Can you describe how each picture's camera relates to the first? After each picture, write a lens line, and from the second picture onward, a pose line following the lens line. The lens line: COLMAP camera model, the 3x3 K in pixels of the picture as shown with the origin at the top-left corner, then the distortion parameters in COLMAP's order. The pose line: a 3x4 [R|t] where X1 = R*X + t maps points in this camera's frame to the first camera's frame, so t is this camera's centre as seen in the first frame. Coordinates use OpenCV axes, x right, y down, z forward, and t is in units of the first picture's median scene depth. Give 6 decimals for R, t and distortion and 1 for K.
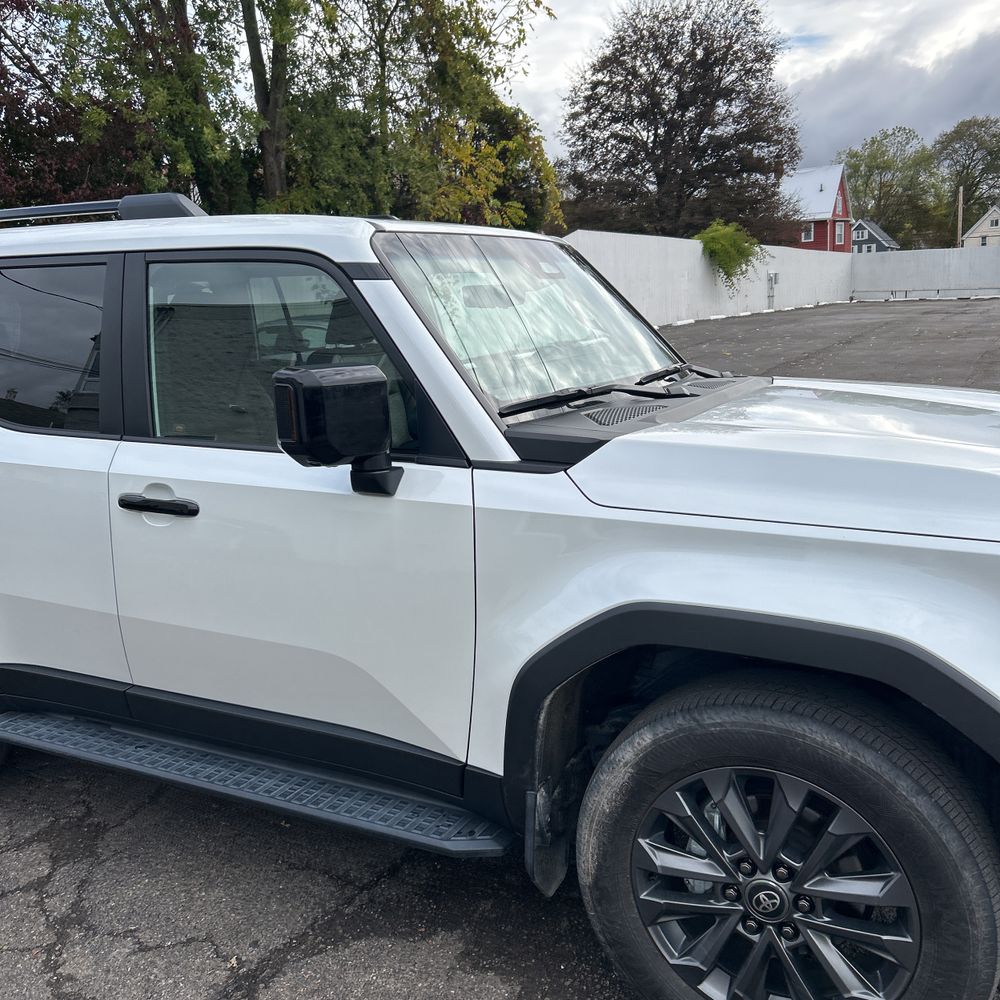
lens RADIAL K [[1007.9, 0, 484.9], [0, 1007.9, 478.9], [0, 0, 1]] dist [0.007182, 0.000000]
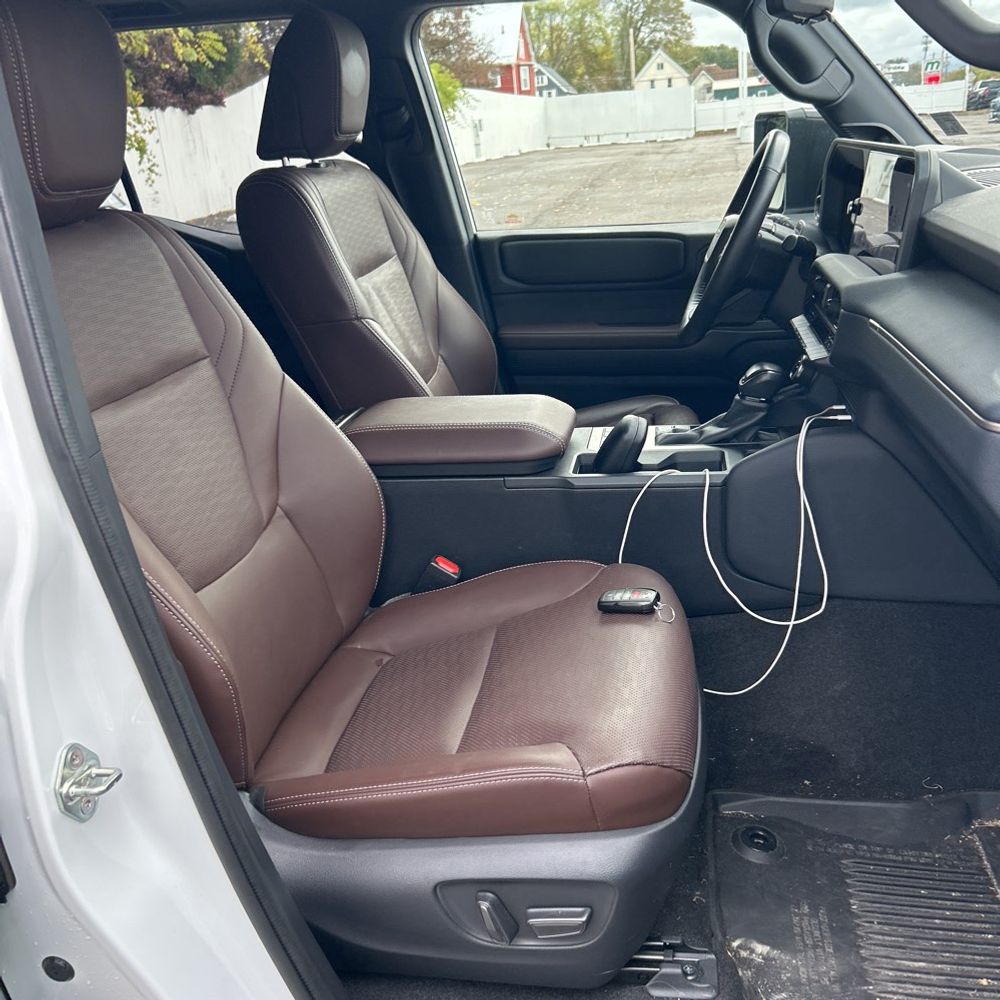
lens RADIAL K [[1007.9, 0, 506.8], [0, 1007.9, 484.1], [0, 0, 1]] dist [0.007182, 0.000000]
pose [[0.945336, -0.134545, 0.297047, -0.347753], [0.092766, 0.984236, 0.150578, -0.070484], [-0.312623, -0.114791, 0.942915, 0.805601]]
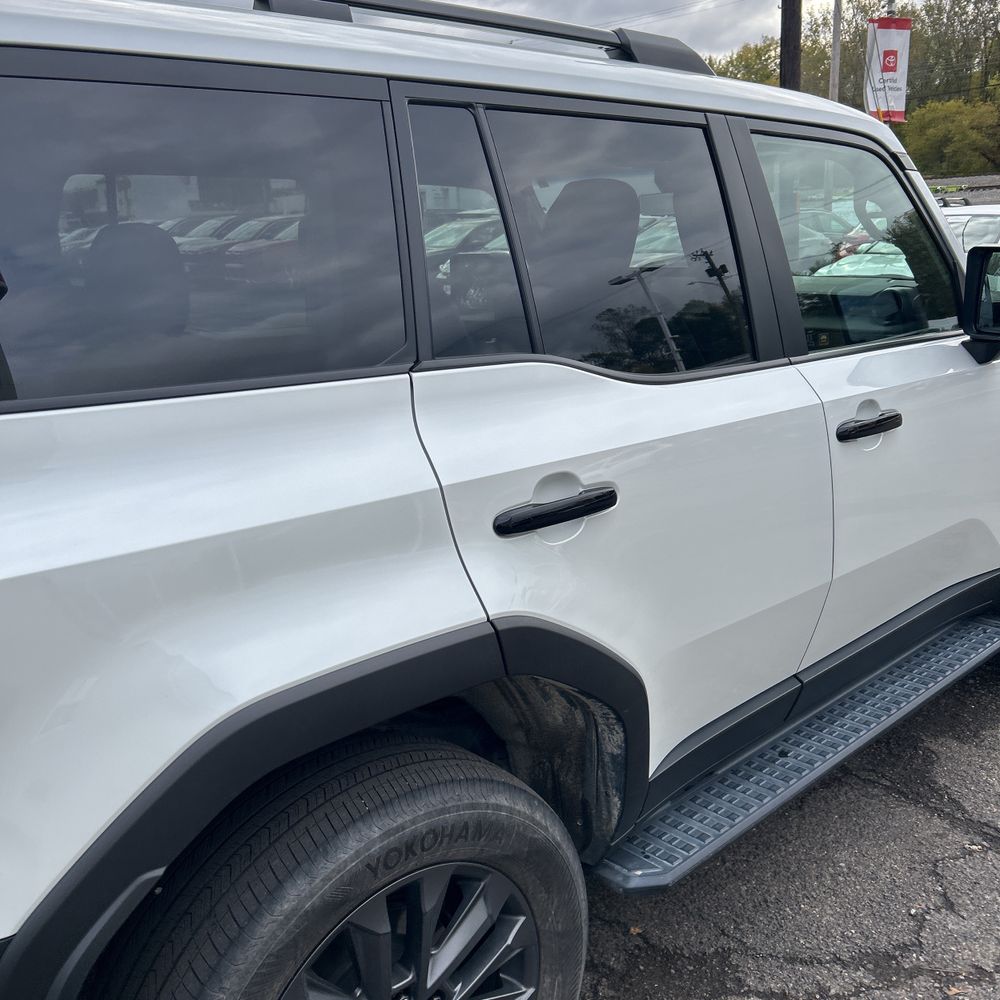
lens RADIAL K [[1007.9, 0, 481.2], [0, 1007.9, 496.7], [0, 0, 1]] dist [0.007182, 0.000000]
pose [[0.343440, -0.213851, 0.914504, -1.350273], [0.190263, 0.969383, 0.155231, -0.120566], [-0.919701, 0.120684, 0.373612, 1.100037]]
